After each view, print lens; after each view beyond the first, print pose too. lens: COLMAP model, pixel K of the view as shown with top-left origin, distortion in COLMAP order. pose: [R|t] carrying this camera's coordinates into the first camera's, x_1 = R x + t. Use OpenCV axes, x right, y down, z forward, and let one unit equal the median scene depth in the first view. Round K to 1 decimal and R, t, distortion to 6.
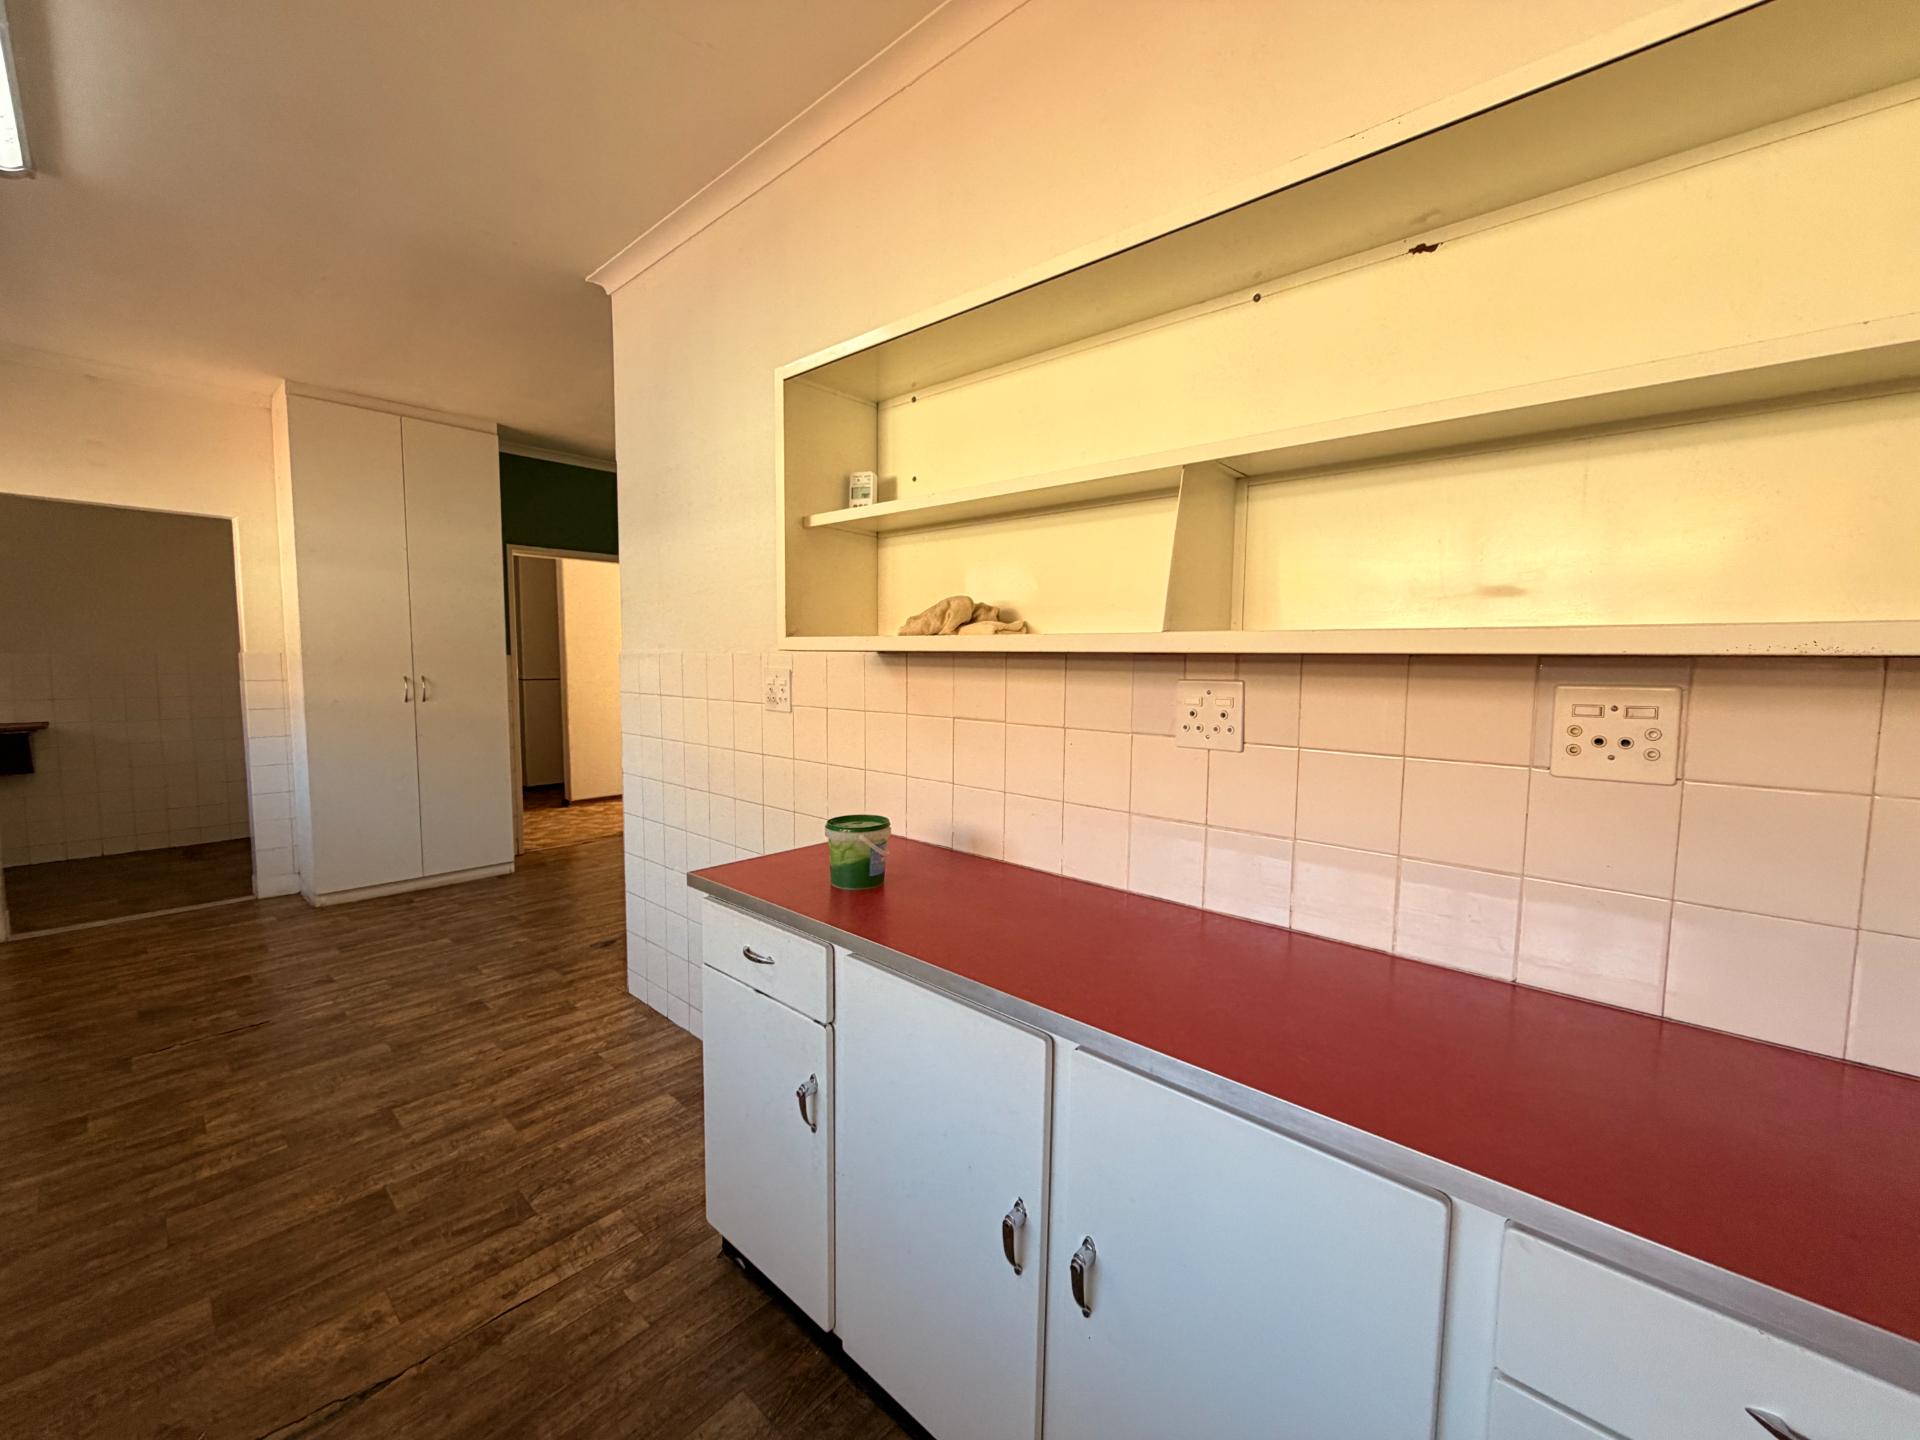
lens RADIAL K [[766.8, 0, 959.0], [0, 766.8, 720.0], [0, 0, 1]] dist [-0.000140, 0.000198]
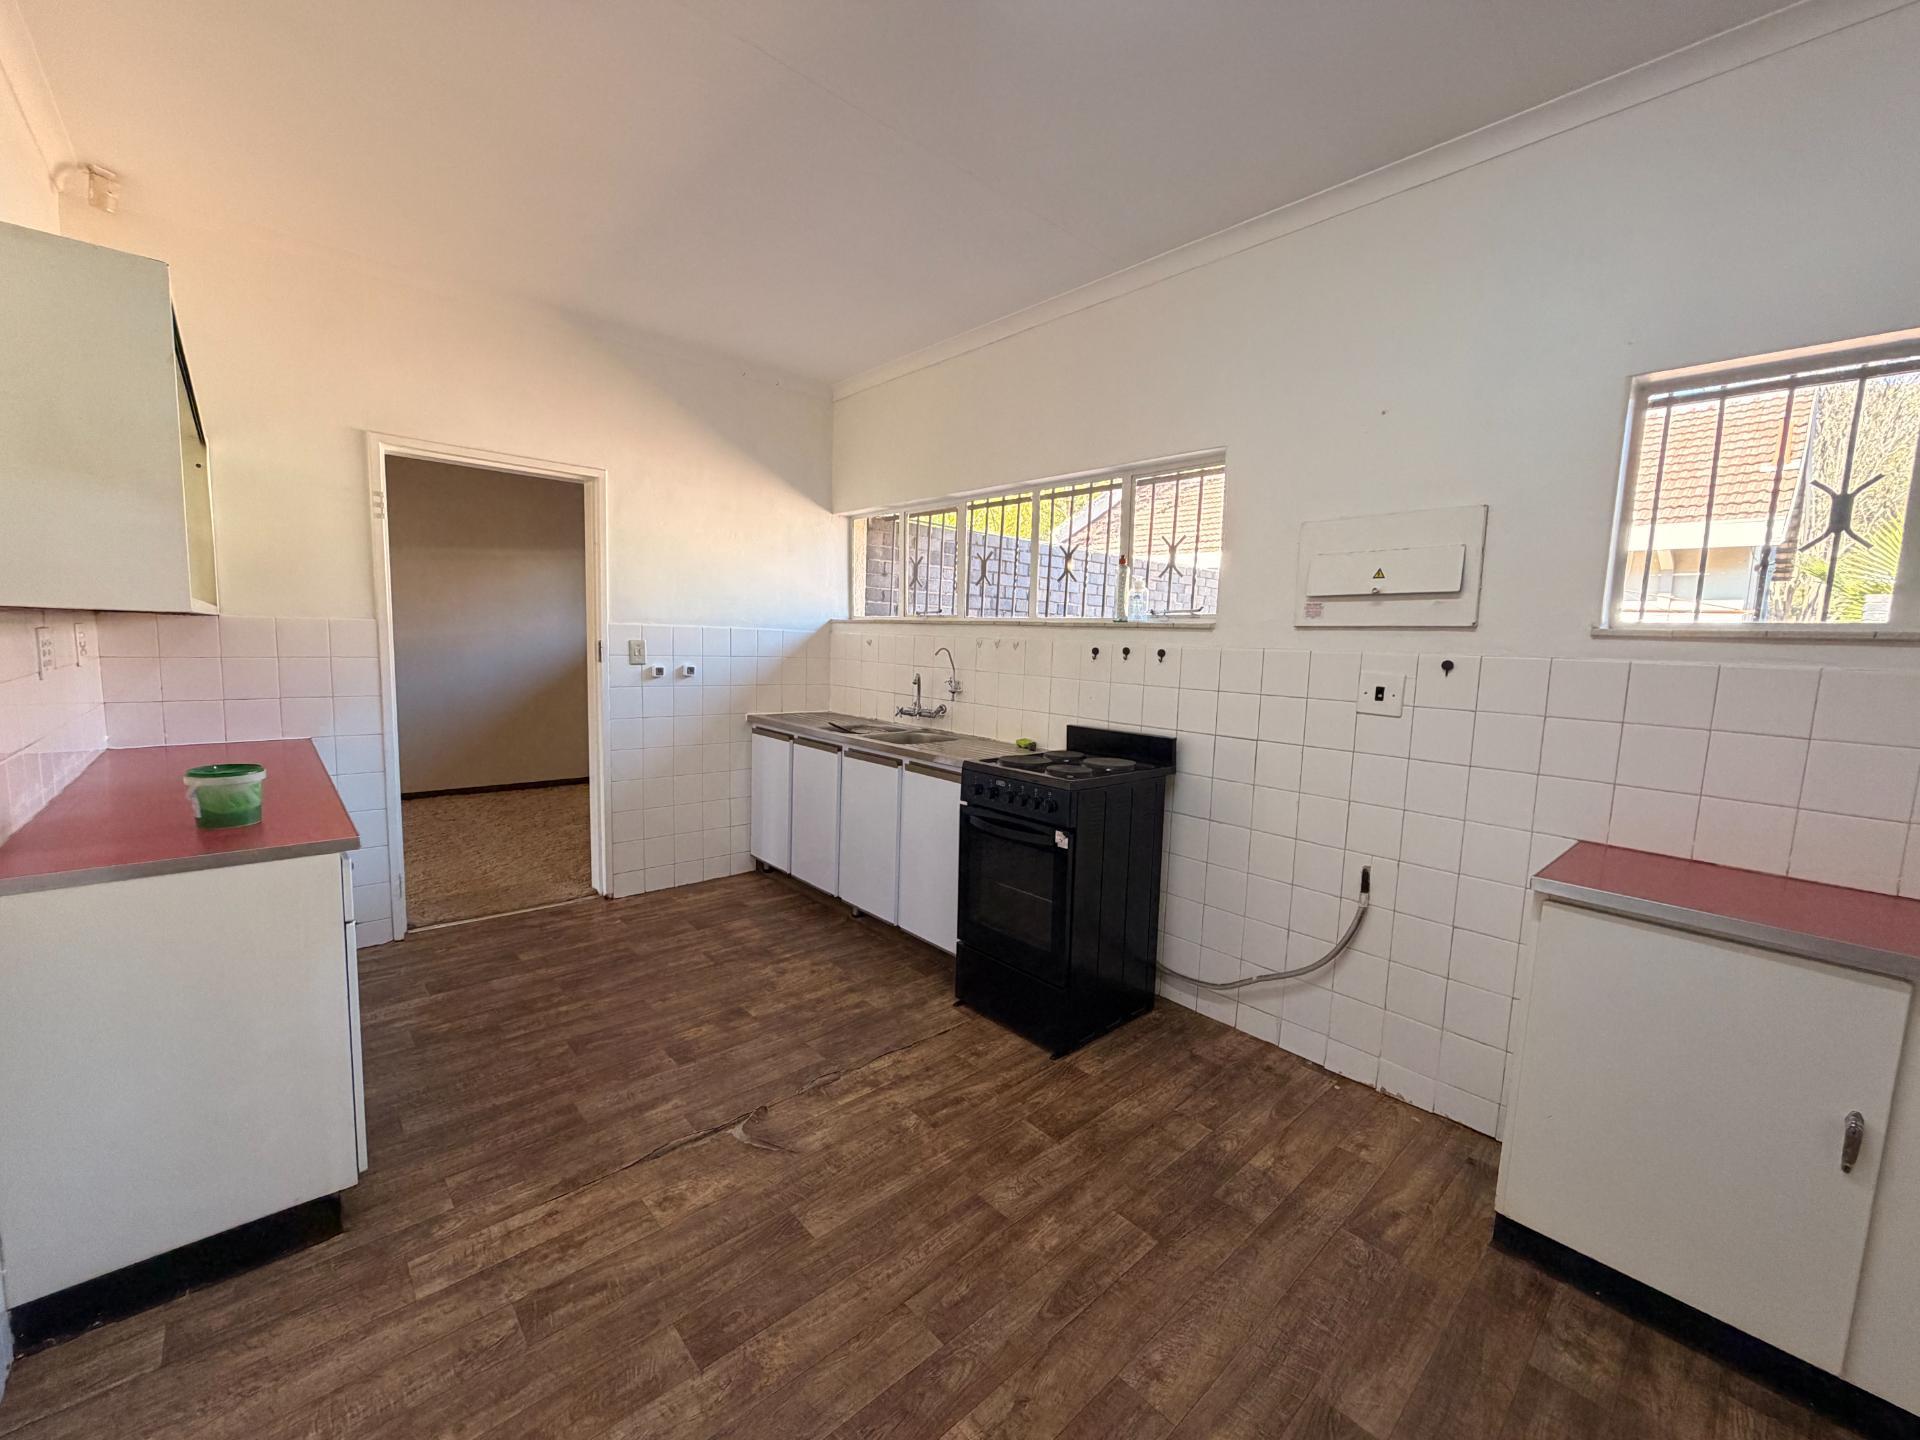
lens RADIAL K [[766.8, 0, 960.2], [0, 766.8, 721.9], [0, 0, 1]] dist [-0.000140, 0.000198]
pose [[-0.994429, -0.050415, 0.092569, -1.144666], [-0.032343, 0.981780, 0.187248, -0.155962], [-0.100323, 0.183211, -0.977941, 1.750323]]
